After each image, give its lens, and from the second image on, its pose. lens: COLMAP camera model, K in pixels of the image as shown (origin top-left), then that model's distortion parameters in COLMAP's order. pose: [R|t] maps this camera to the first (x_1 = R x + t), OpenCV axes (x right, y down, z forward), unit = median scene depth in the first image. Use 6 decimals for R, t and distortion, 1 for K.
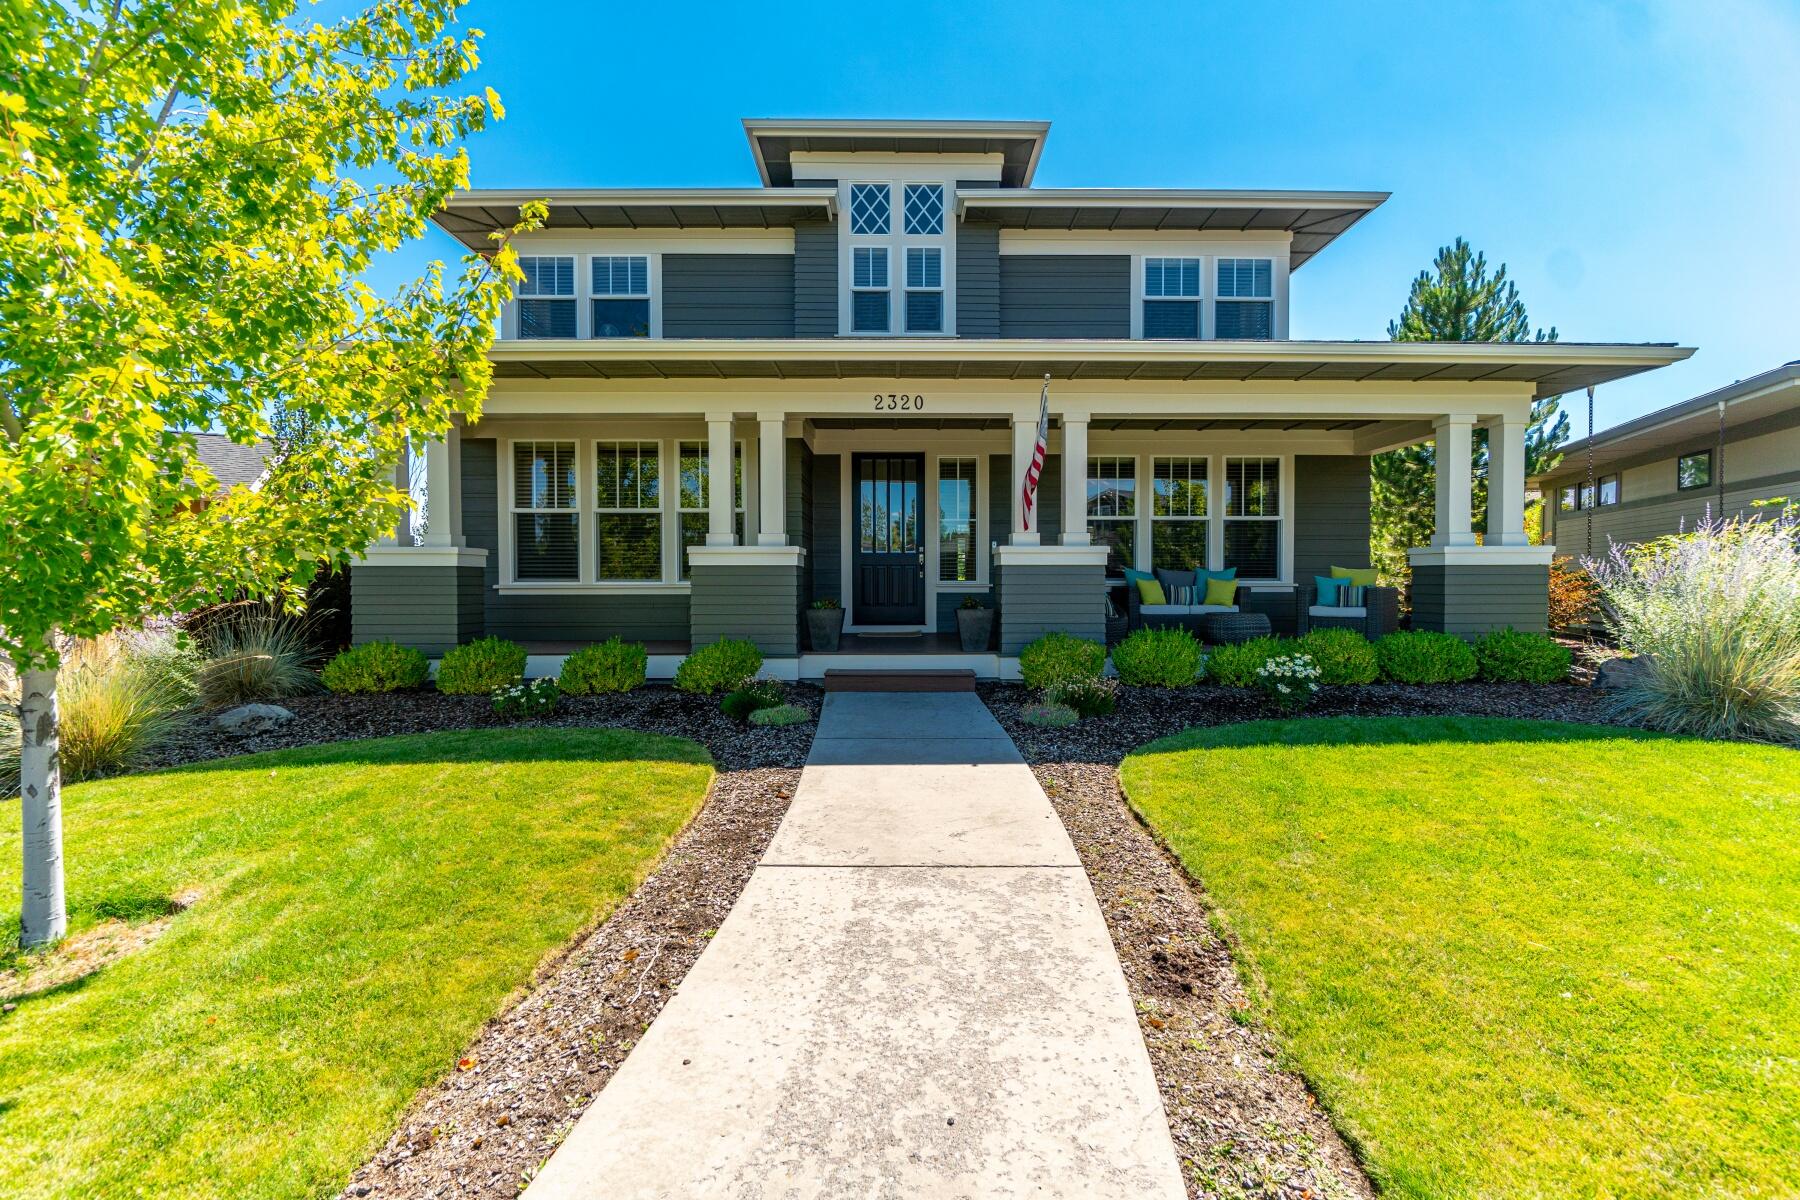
lens RADIAL K [[716.8, 0, 900.0], [0, 716.8, 600.0], [0, 0, 1]] dist [0.015282, -0.000019]
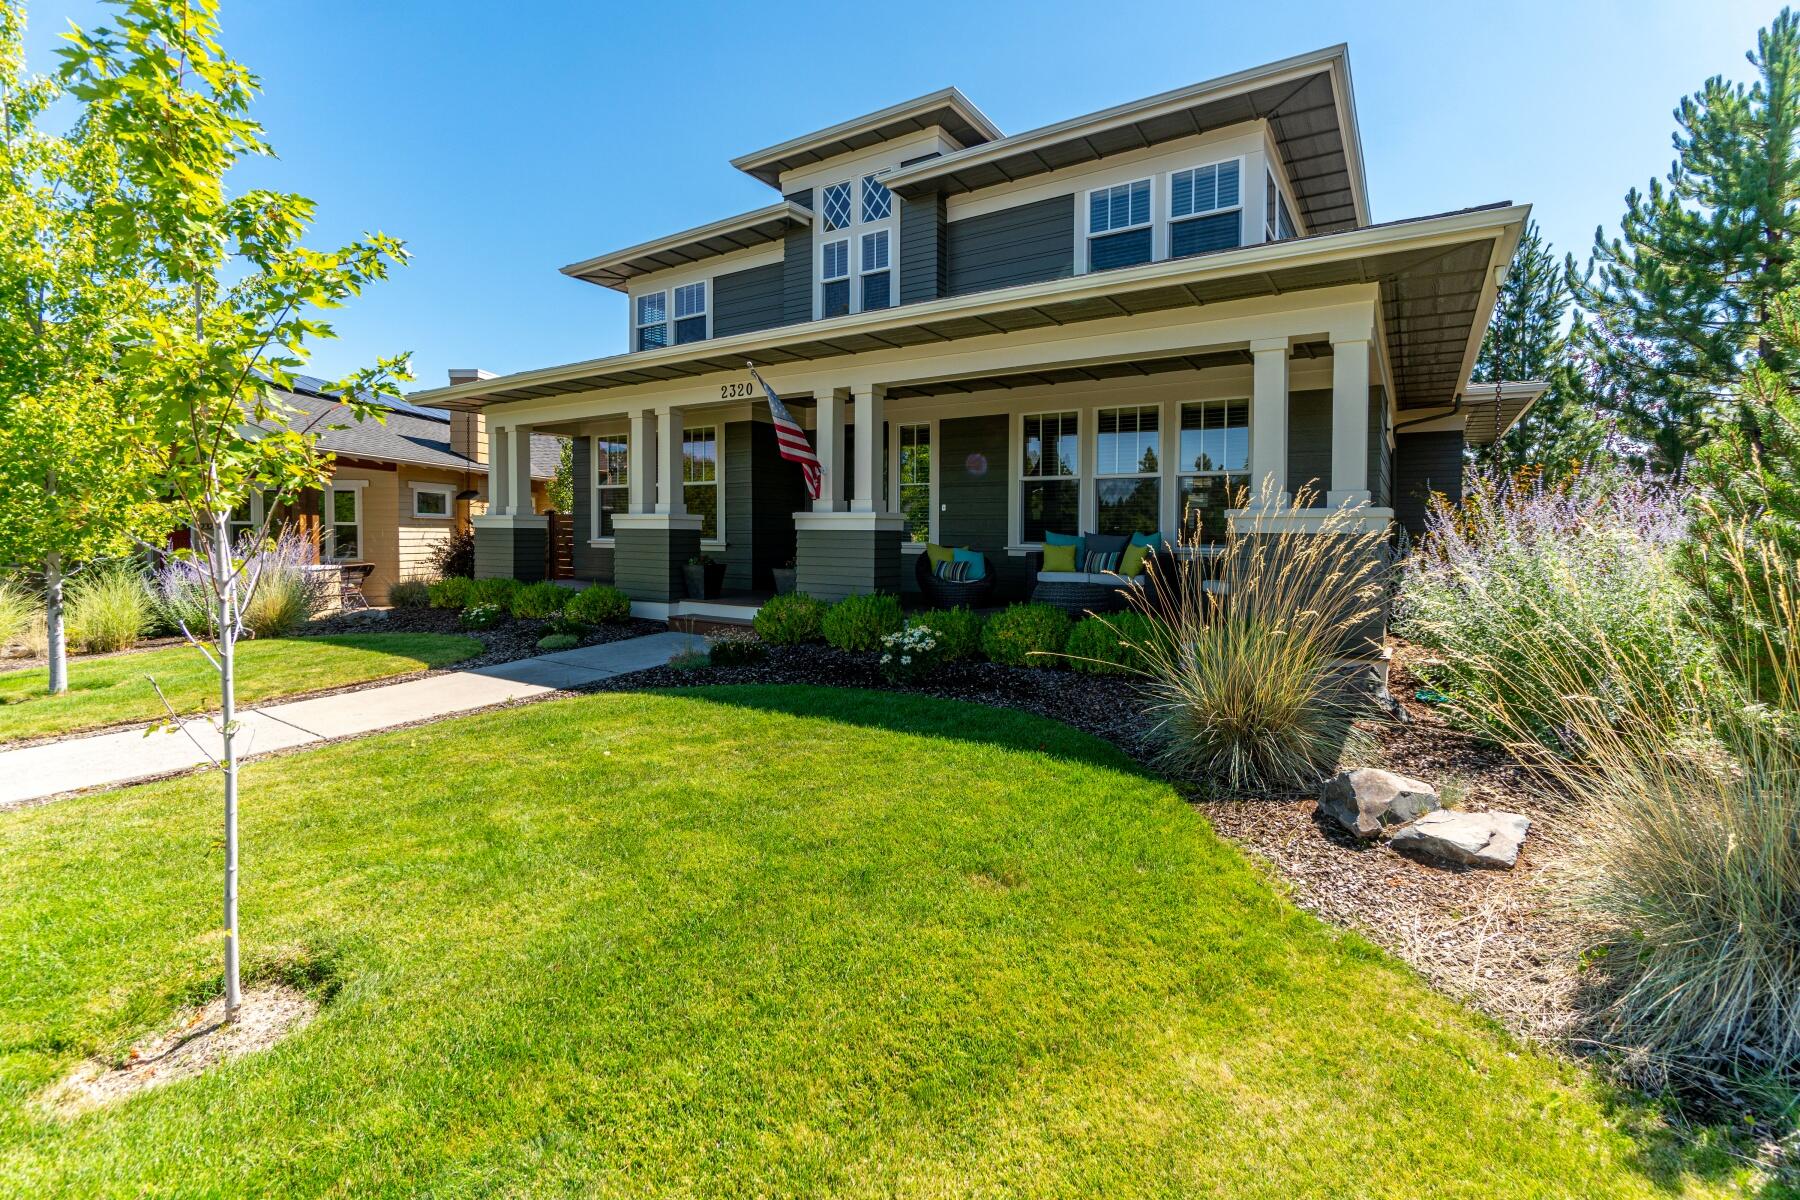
lens RADIAL K [[799.9, 0, 898.3], [0, 799.9, 544.7], [0, 0, 1]] dist [0.000701, 0.000013]
pose [[0.835004, 0.016415, -0.549998, 0.720309], [-0.032713, 0.999268, -0.019839, -0.004447], [0.549270, 0.034558, 0.834930, 0.044773]]
